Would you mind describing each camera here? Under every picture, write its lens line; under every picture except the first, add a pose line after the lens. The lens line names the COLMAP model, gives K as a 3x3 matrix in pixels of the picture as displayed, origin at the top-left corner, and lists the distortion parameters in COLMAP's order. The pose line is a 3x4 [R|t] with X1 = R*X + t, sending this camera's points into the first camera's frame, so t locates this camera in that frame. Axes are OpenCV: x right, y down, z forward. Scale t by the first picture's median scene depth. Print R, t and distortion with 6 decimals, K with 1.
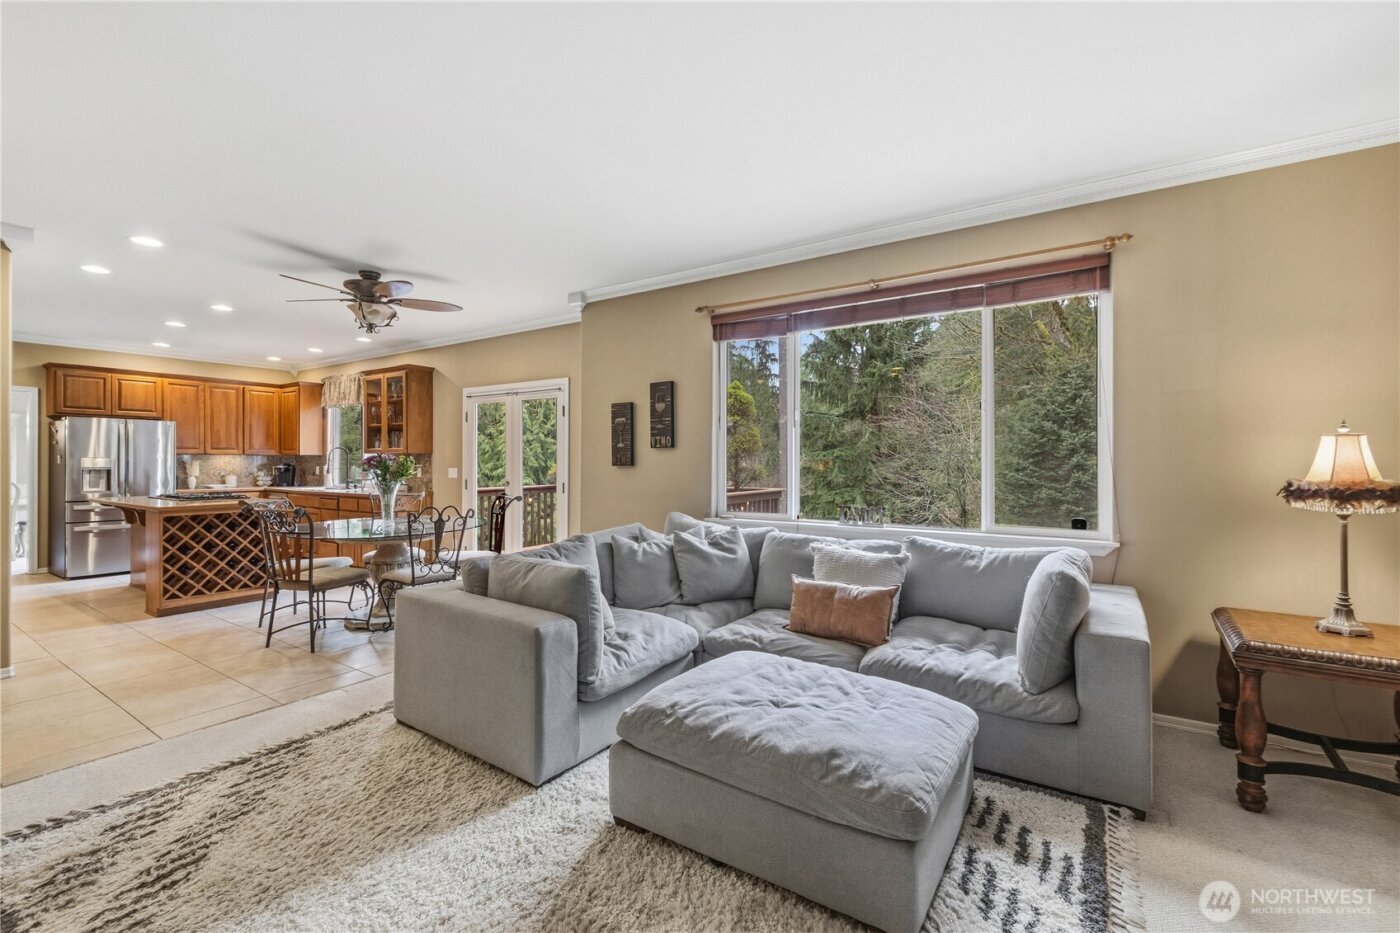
lens RADIAL K [[598.7, 0, 700.0], [0, 598.7, 466.5], [0, 0, 1]] dist [-0.000132, -0.000121]
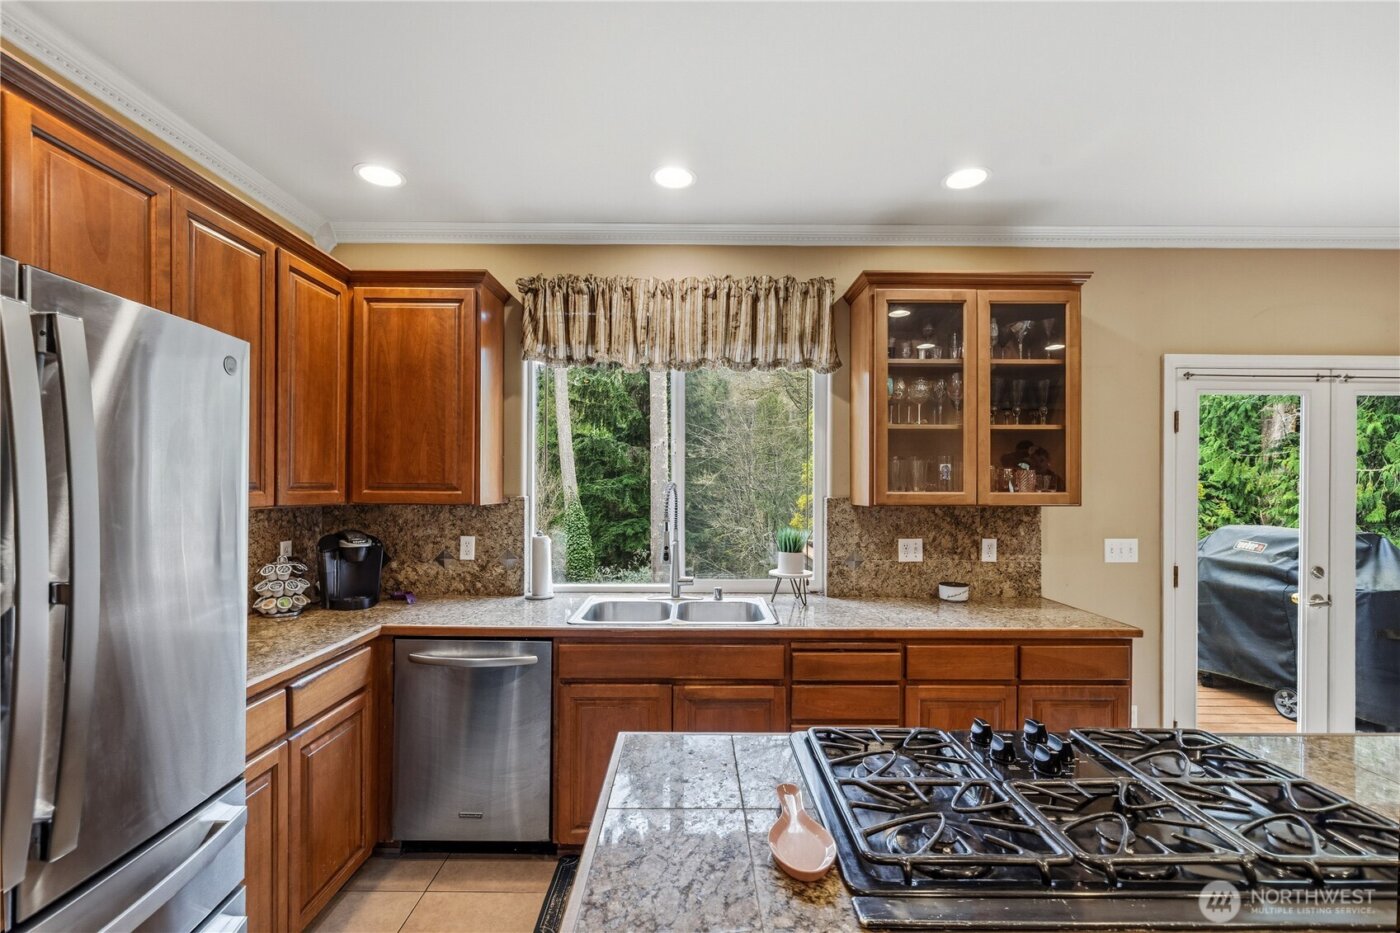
lens RADIAL K [[601.6, 0, 699.4], [0, 601.6, 485.9], [0, 0, 1]] dist [-0.000136, -0.000103]
pose [[0.828398, 0.002117, 0.560137, -0.791895], [0.003119, 0.999960, -0.008392, -0.028120], [-0.560132, 0.008699, 0.828358, 0.710851]]
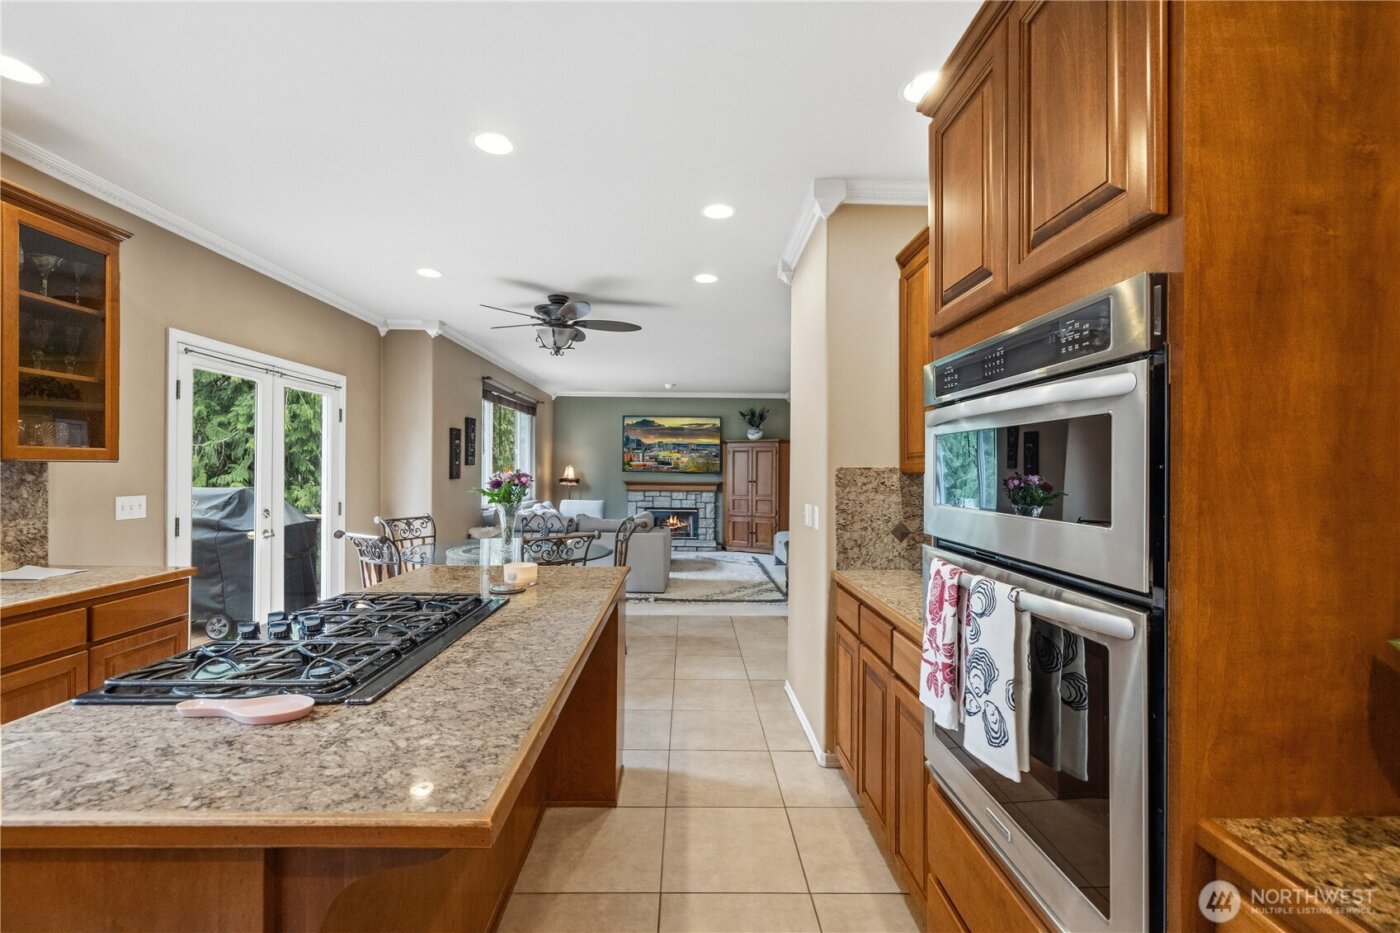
lens RADIAL K [[598.7, 0, 700.0], [0, 598.7, 466.5], [0, 0, 1]] dist [-0.000132, -0.000121]
pose [[-0.576910, -0.001706, 0.816806, -0.888832], [-0.002313, 0.999997, 0.000455, -0.017394], [-0.816804, -0.001627, -0.576913, 0.798113]]
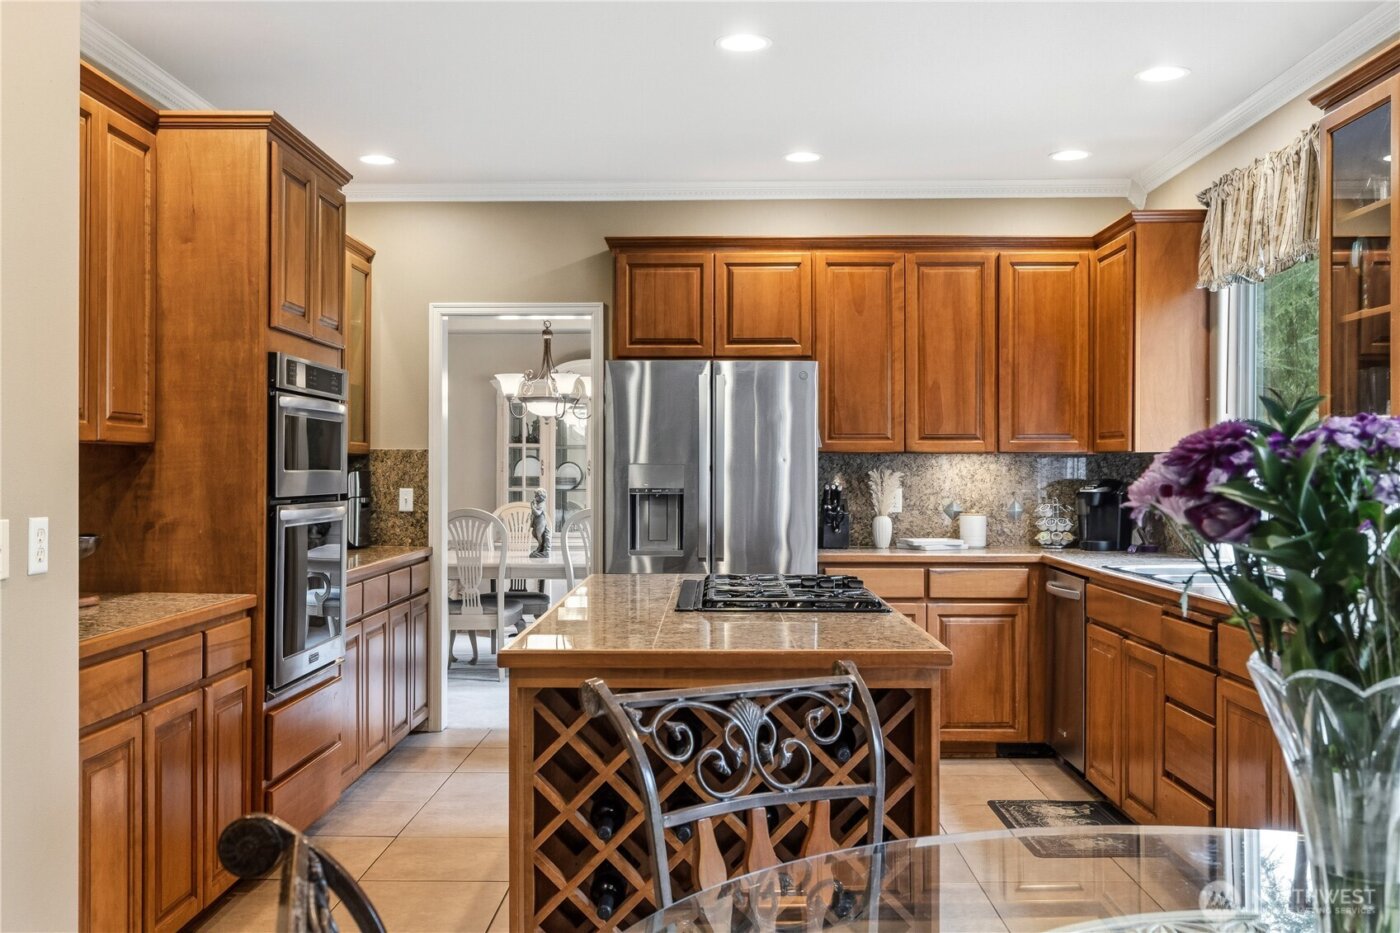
lens RADIAL K [[1343.0, 0, 700.0], [0, 1343.0, 466.5], [0, 0, 1]] dist [0.046975, -0.000482]
pose [[0.549670, -0.005201, -0.835365, -0.226560], [-0.007019, 0.999917, -0.010844, -0.003382], [0.835352, 0.011824, 0.549588, 0.459543]]
